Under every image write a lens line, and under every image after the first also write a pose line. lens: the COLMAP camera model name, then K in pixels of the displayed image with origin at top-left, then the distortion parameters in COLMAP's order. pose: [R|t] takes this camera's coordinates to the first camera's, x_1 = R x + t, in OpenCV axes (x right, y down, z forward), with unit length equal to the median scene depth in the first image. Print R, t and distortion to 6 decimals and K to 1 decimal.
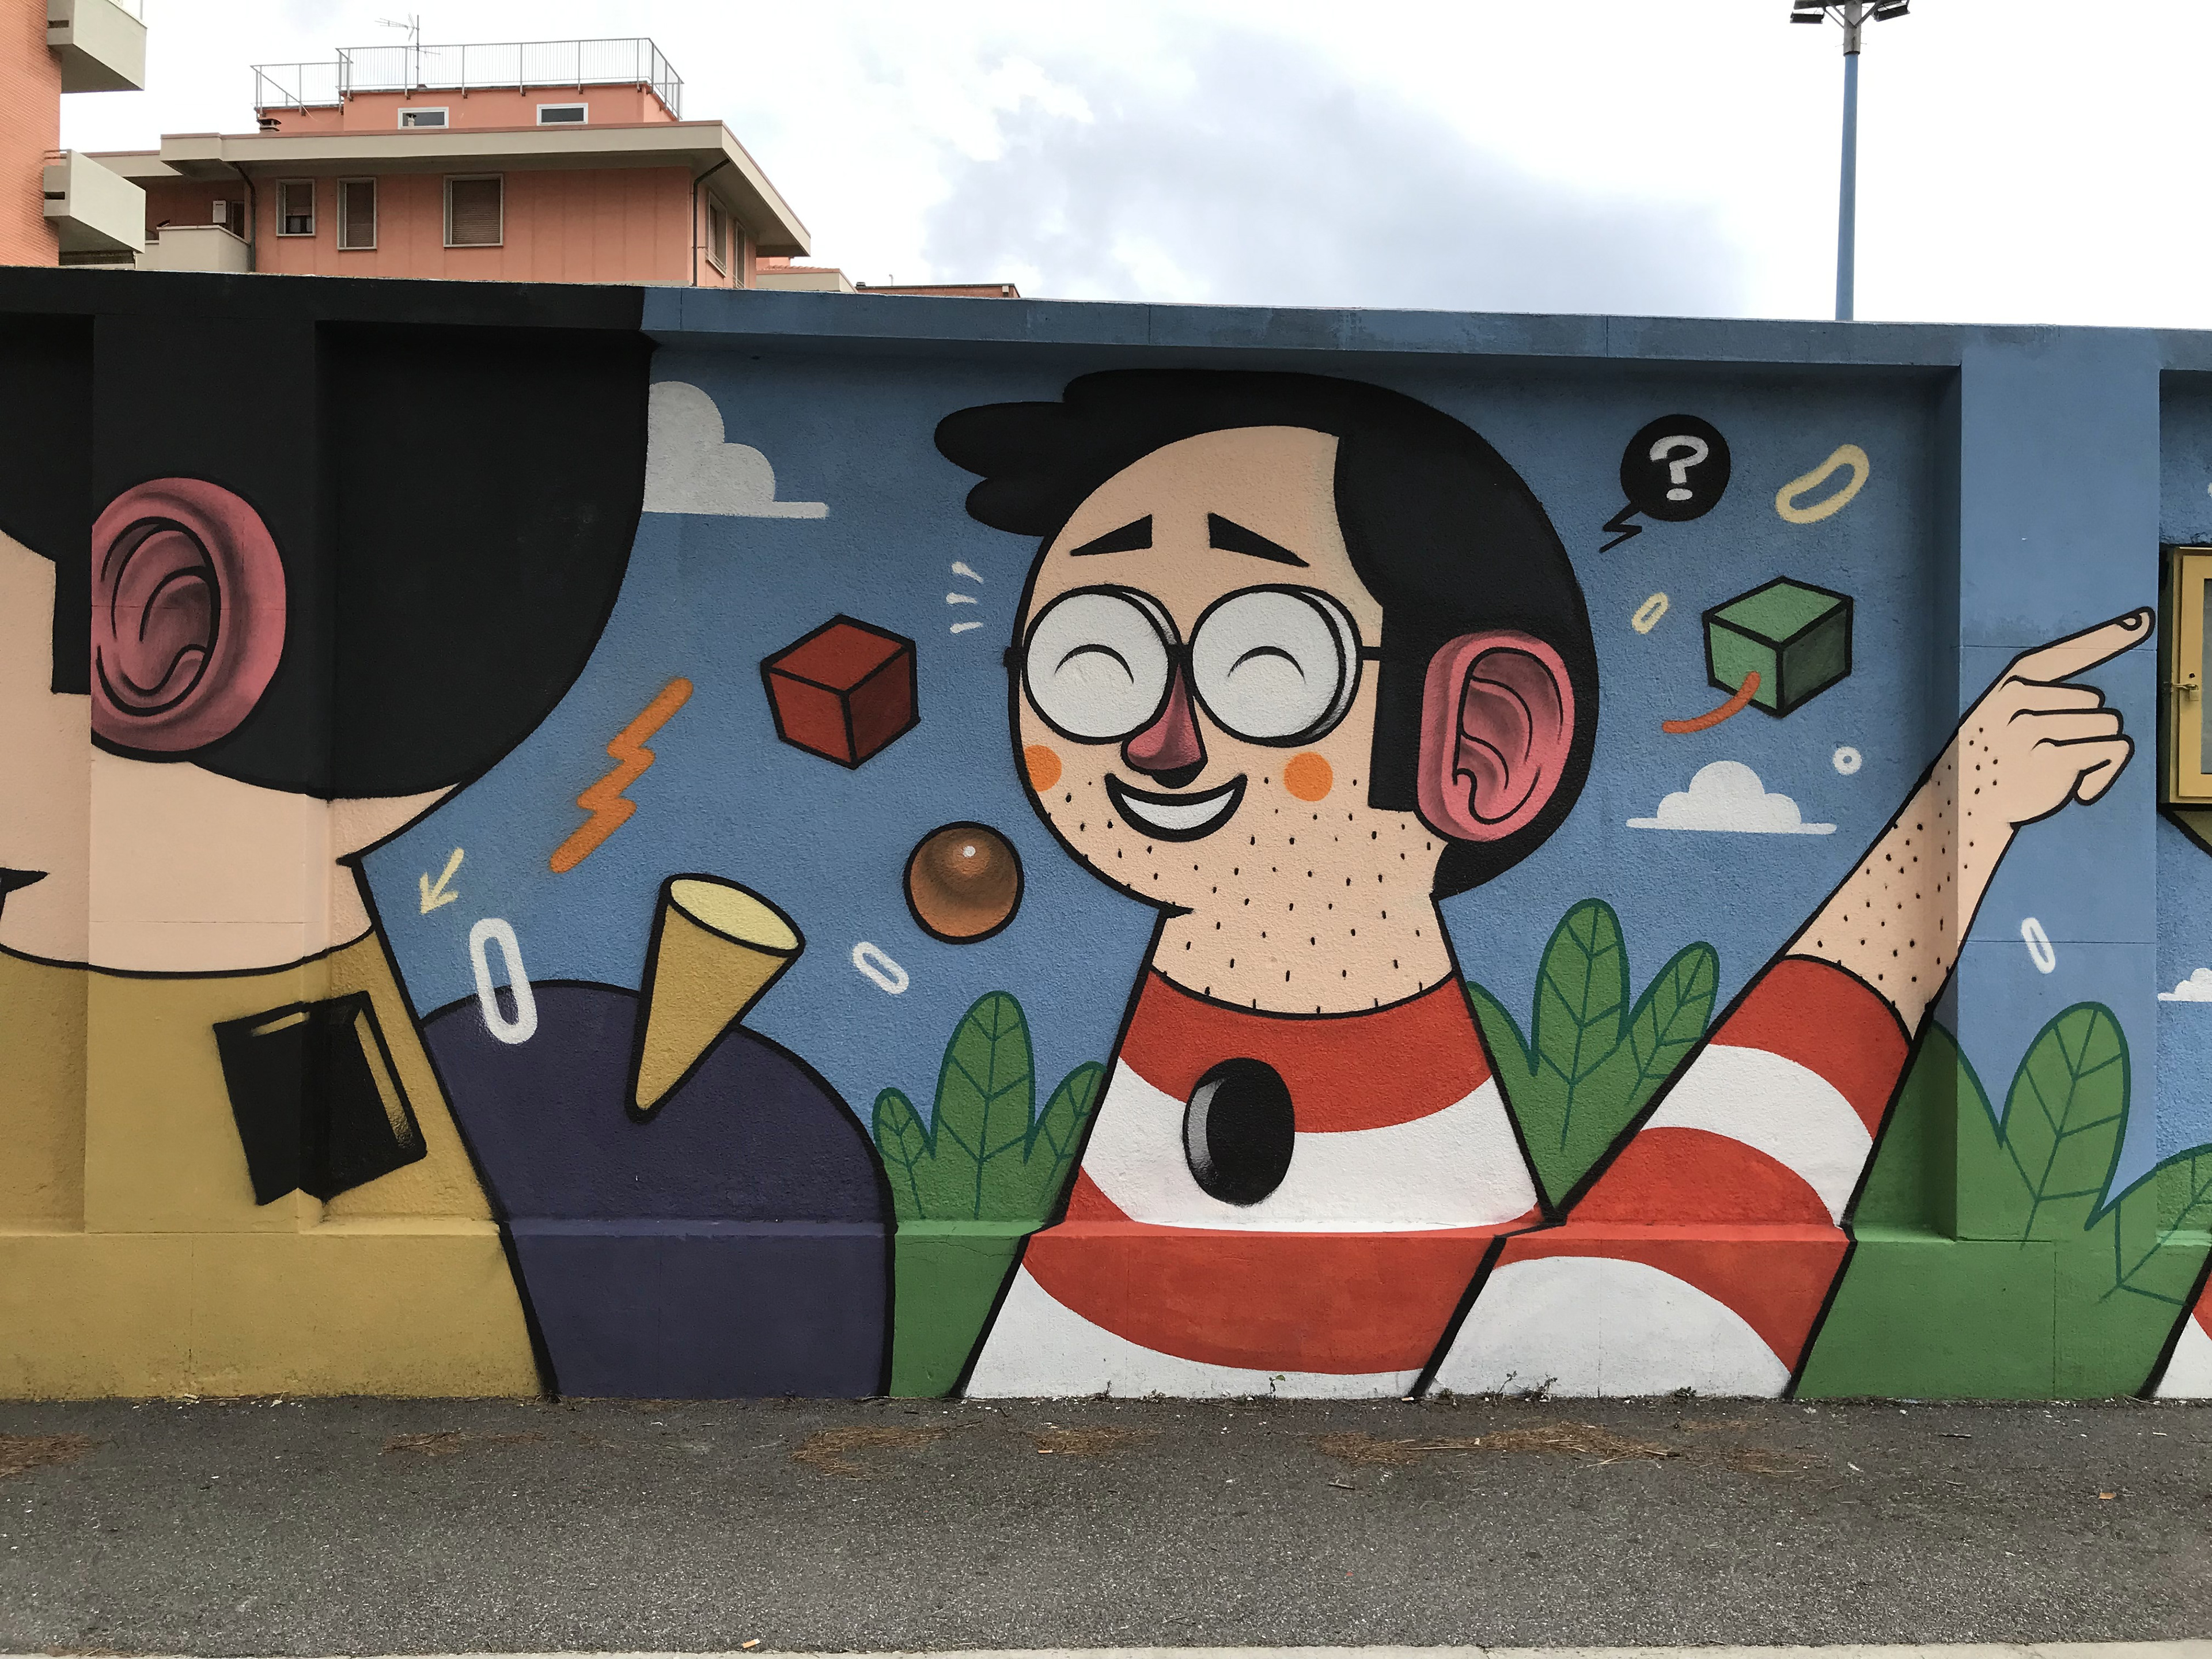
lens RADIAL K [[1826.2, 0, 1093.3], [0, 1826.2, 808.4], [0, 0, 1]] dist [0.040957, -0.049471]
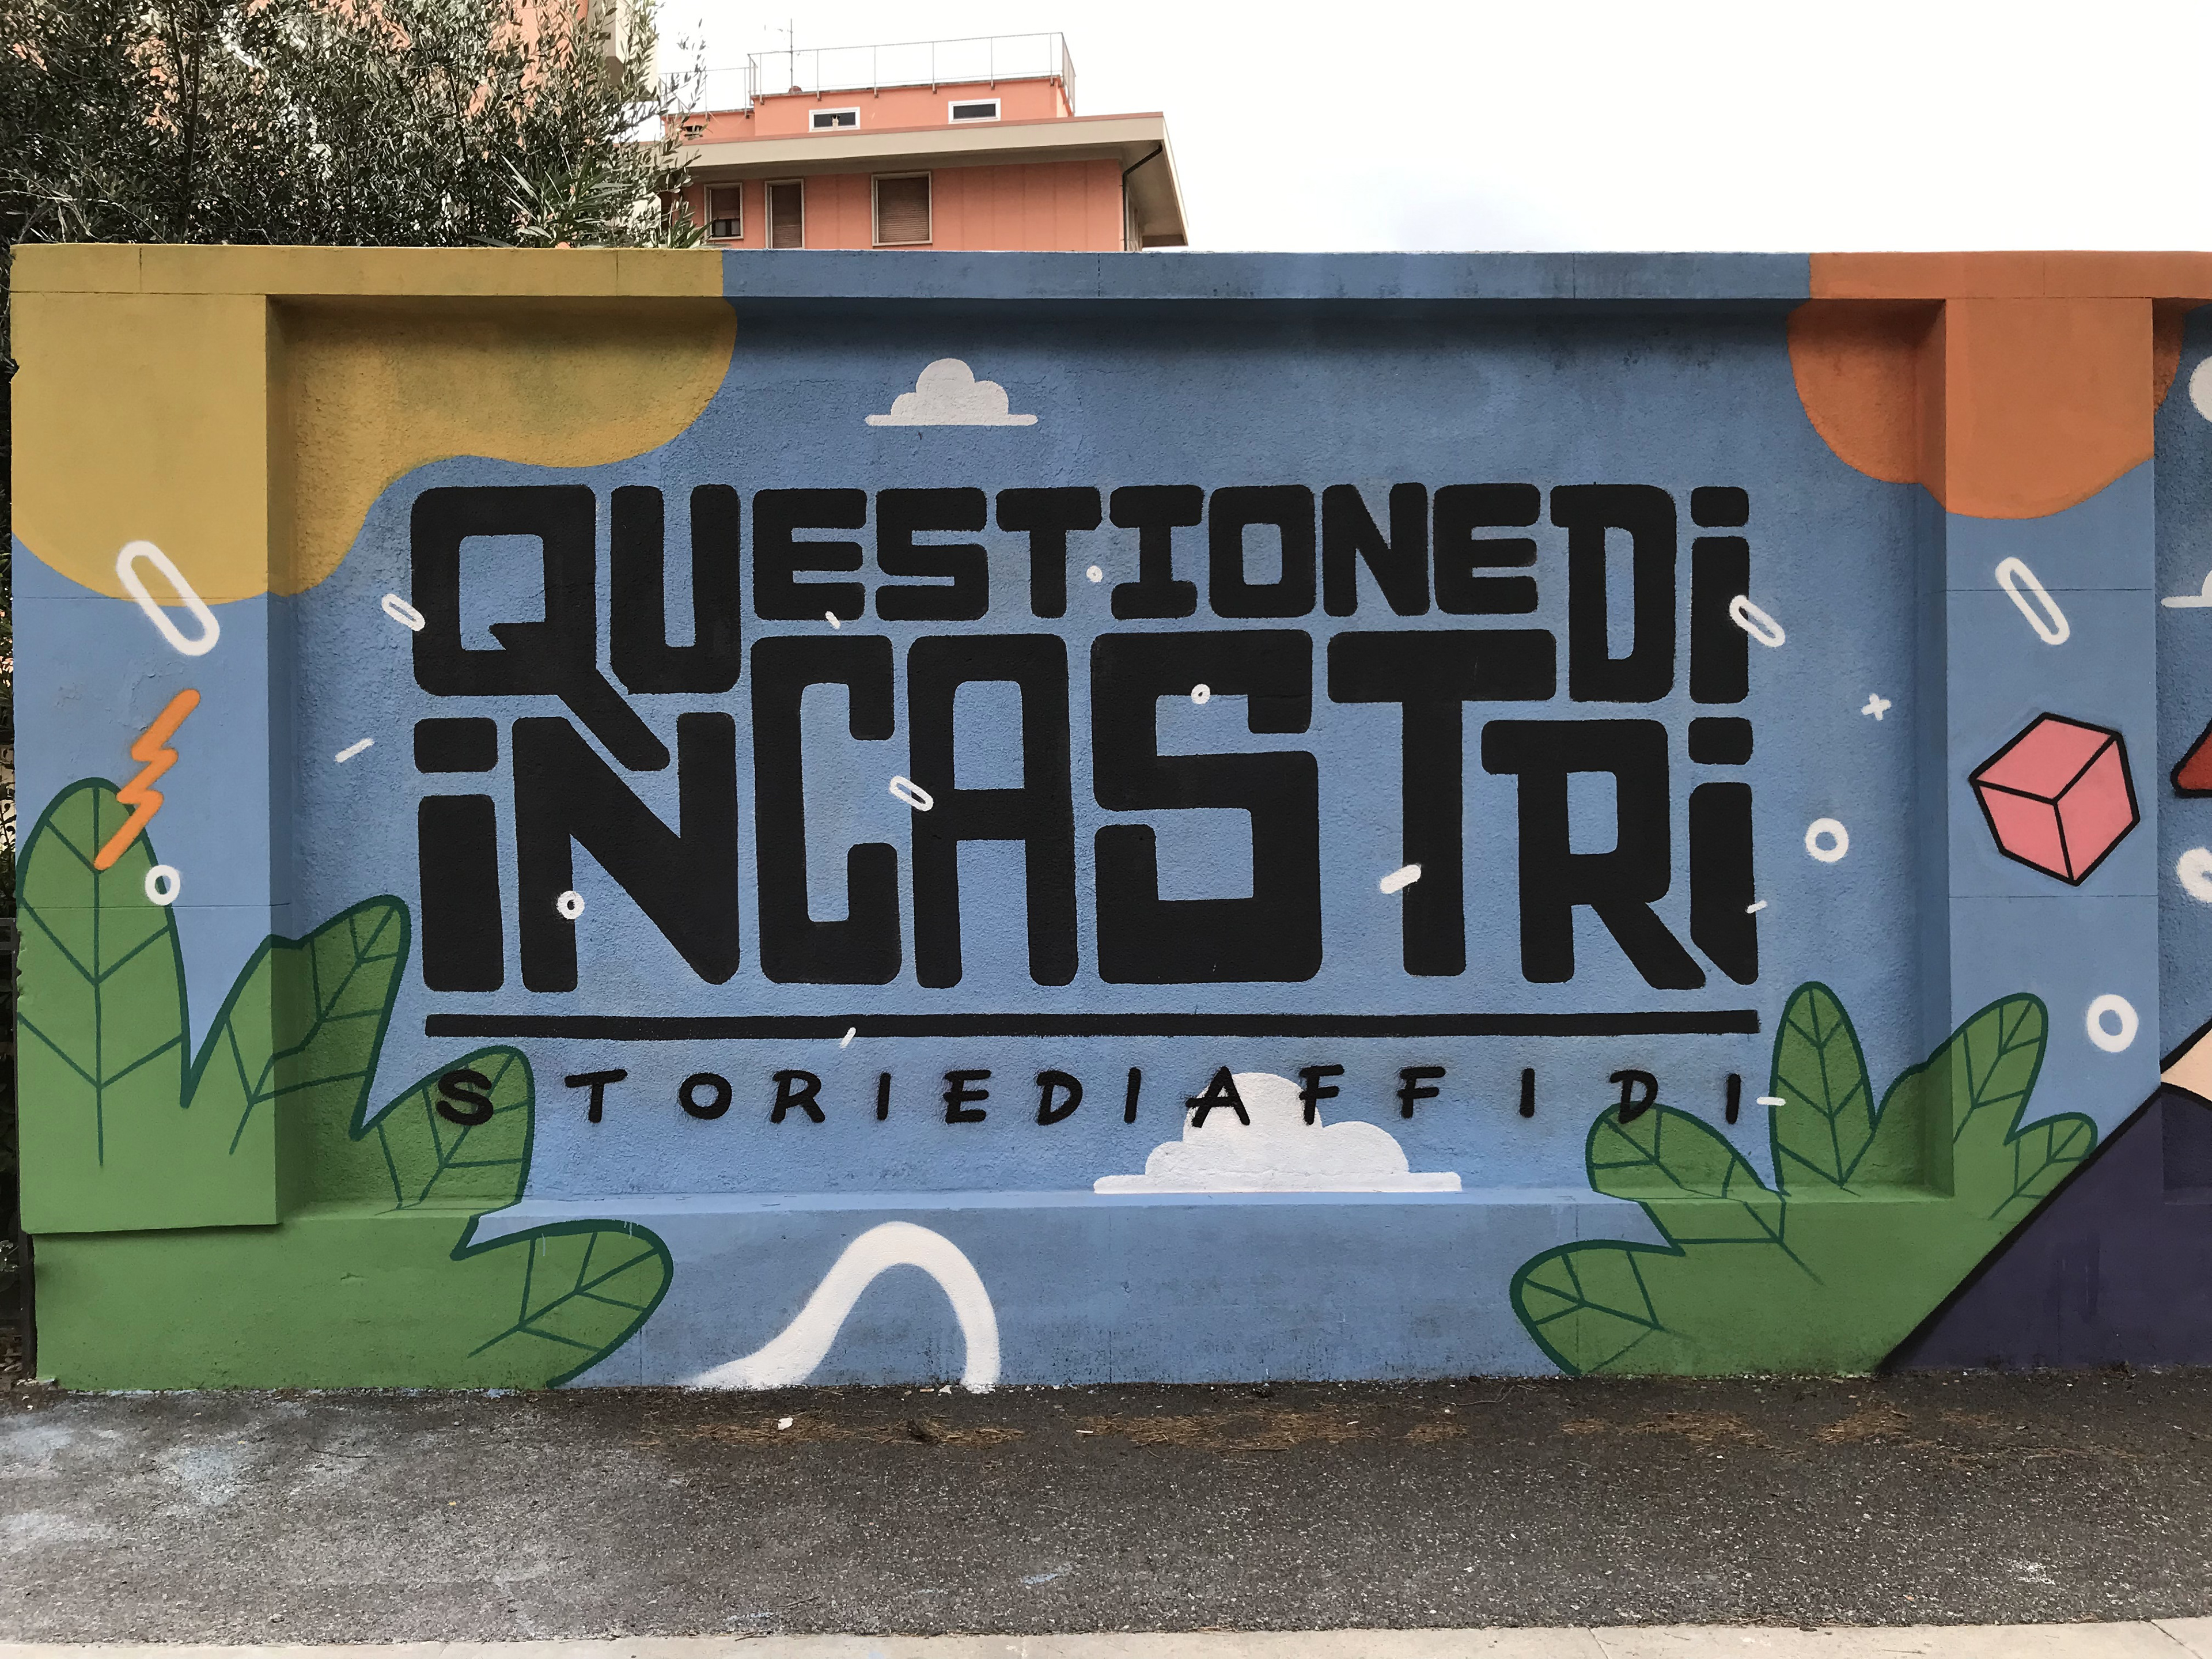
lens RADIAL K [[1826.2, 0, 1100.0], [0, 1826.2, 810.4], [0, 0, 1]] dist [0.040957, -0.049471]
pose [[0.999082, -0.018872, -0.038468, -1.883724], [0.019257, 0.999768, 0.009665, -0.021238], [0.038277, -0.010397, 0.999213, -0.082147]]
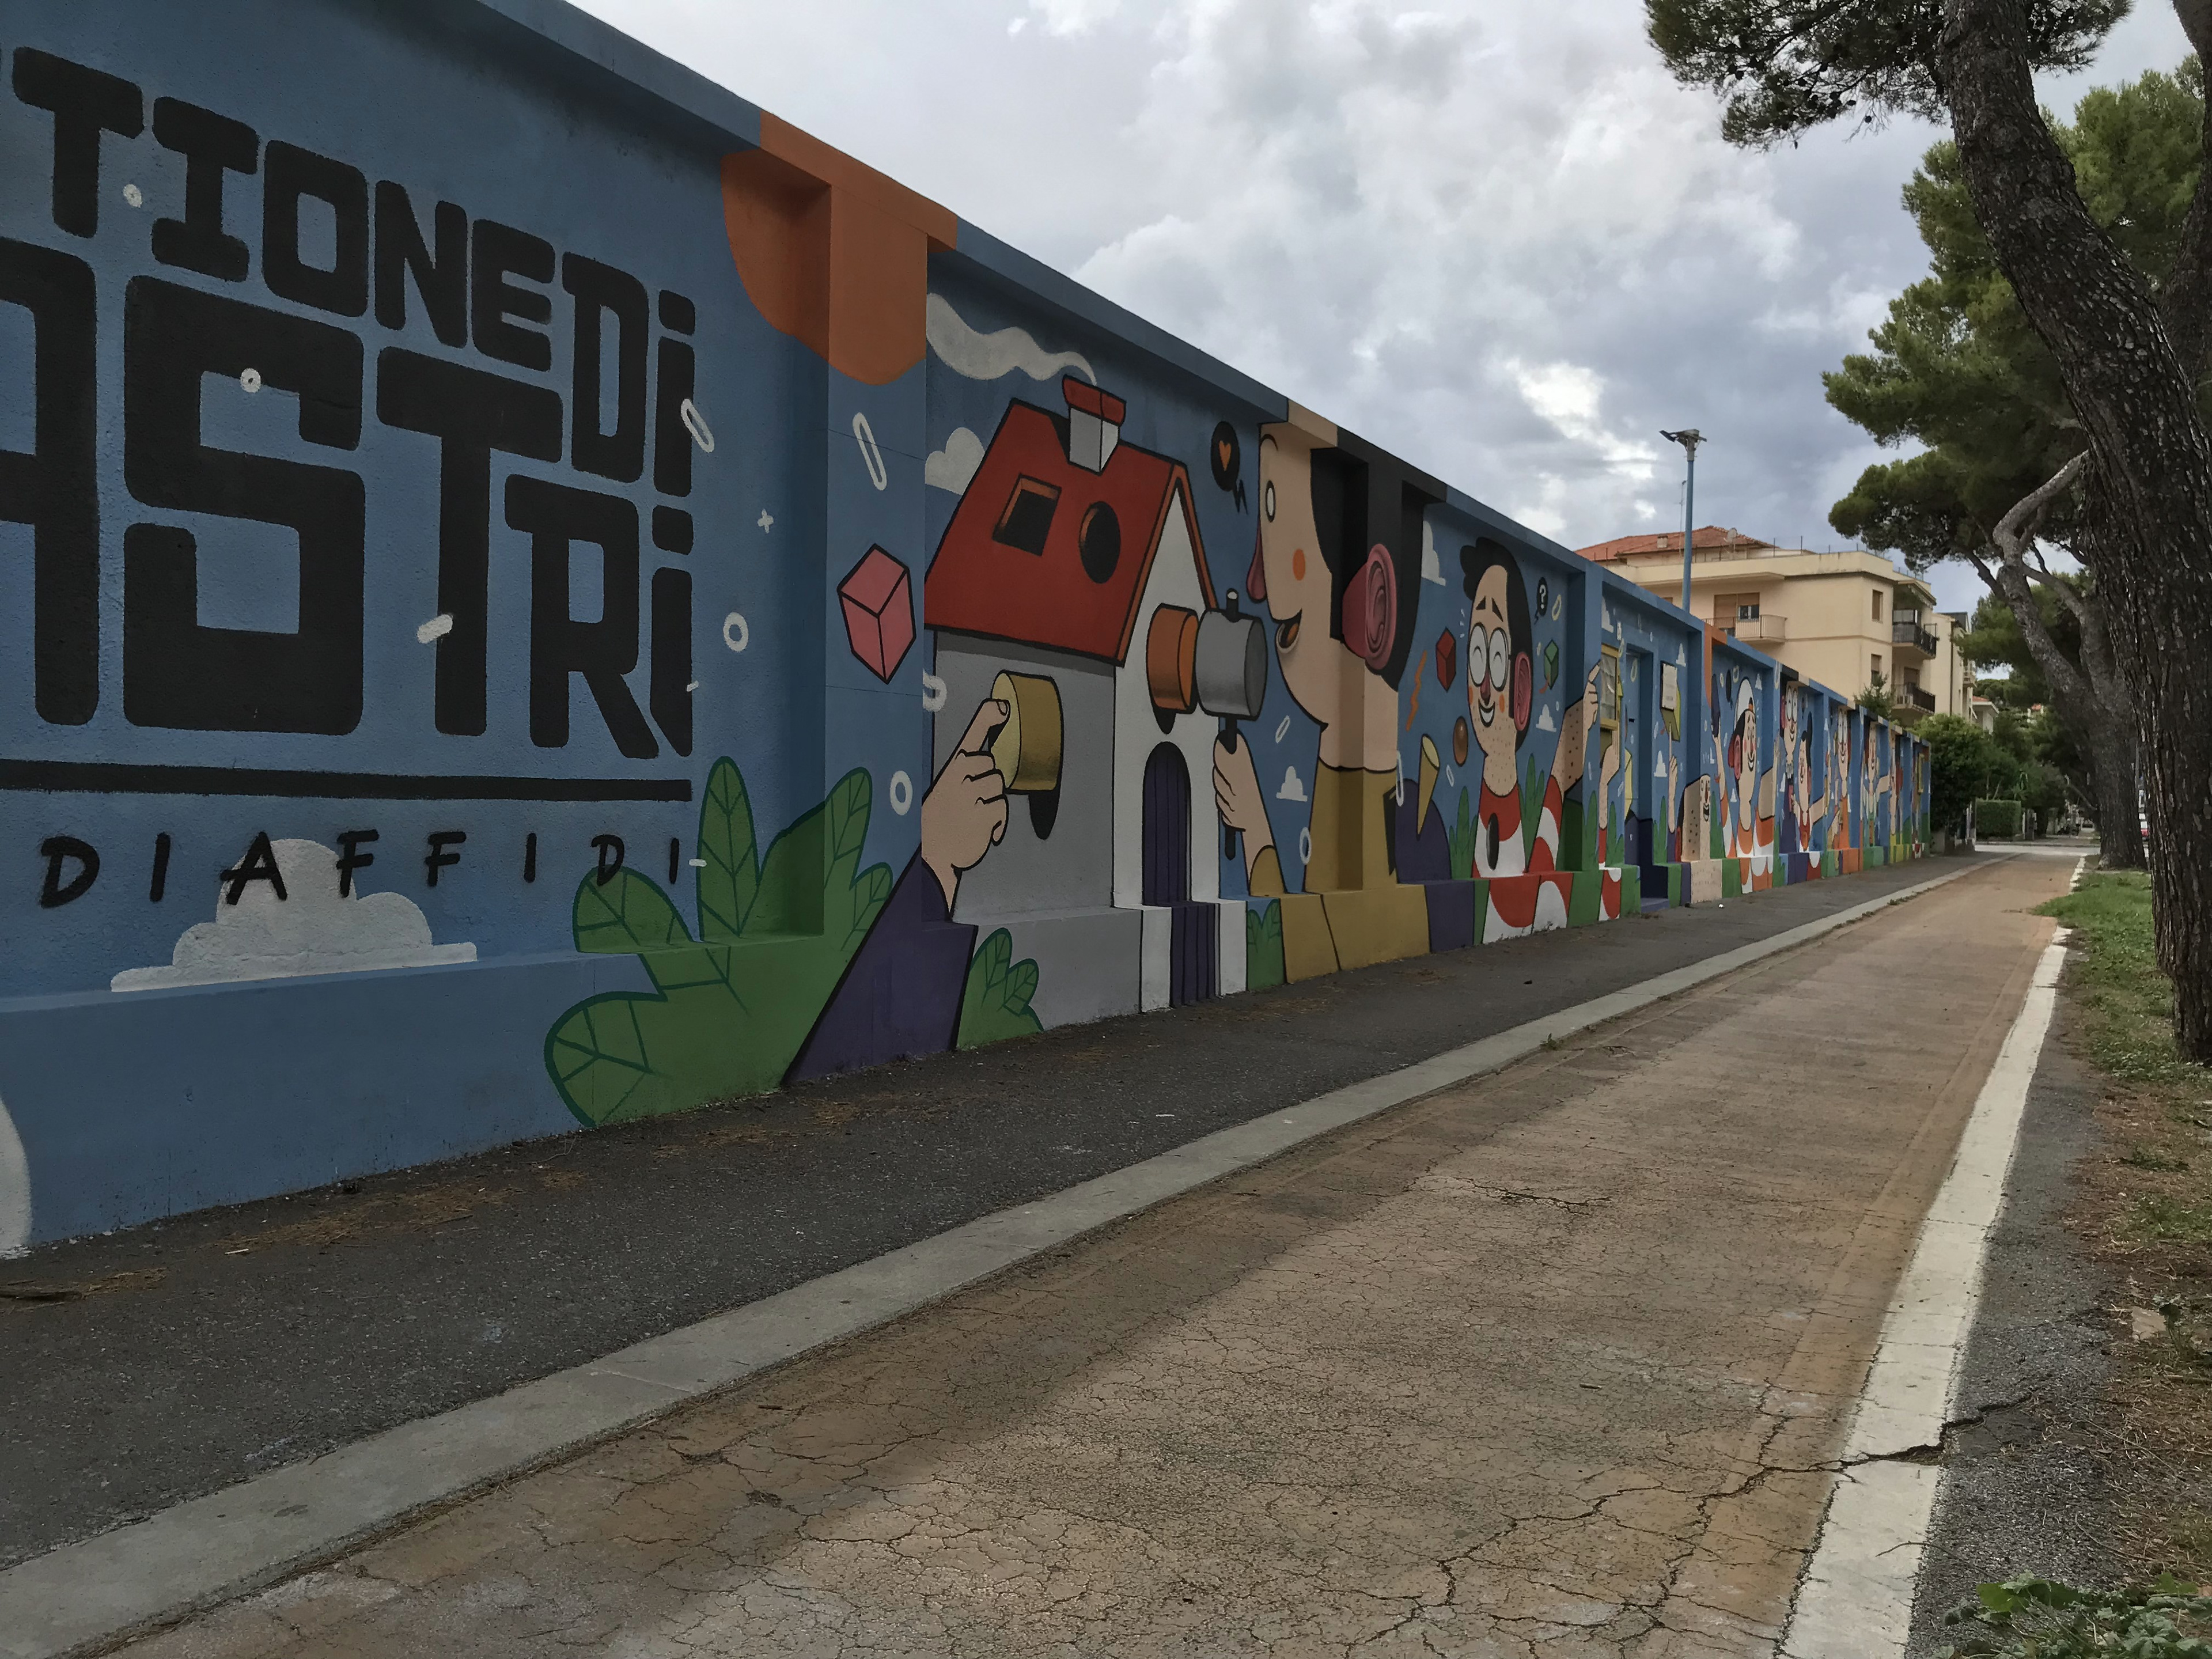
lens RADIAL K [[1826.2, 0, 1102.0], [0, 1826.2, 832.9], [0, 0, 1]] dist [0.040957, -0.049471]
pose [[0.515907, -0.016892, 0.856478, -2.373247], [-0.014278, 0.999497, 0.028314, 0.098998], [-0.856526, -0.026836, 0.515406, 0.146743]]
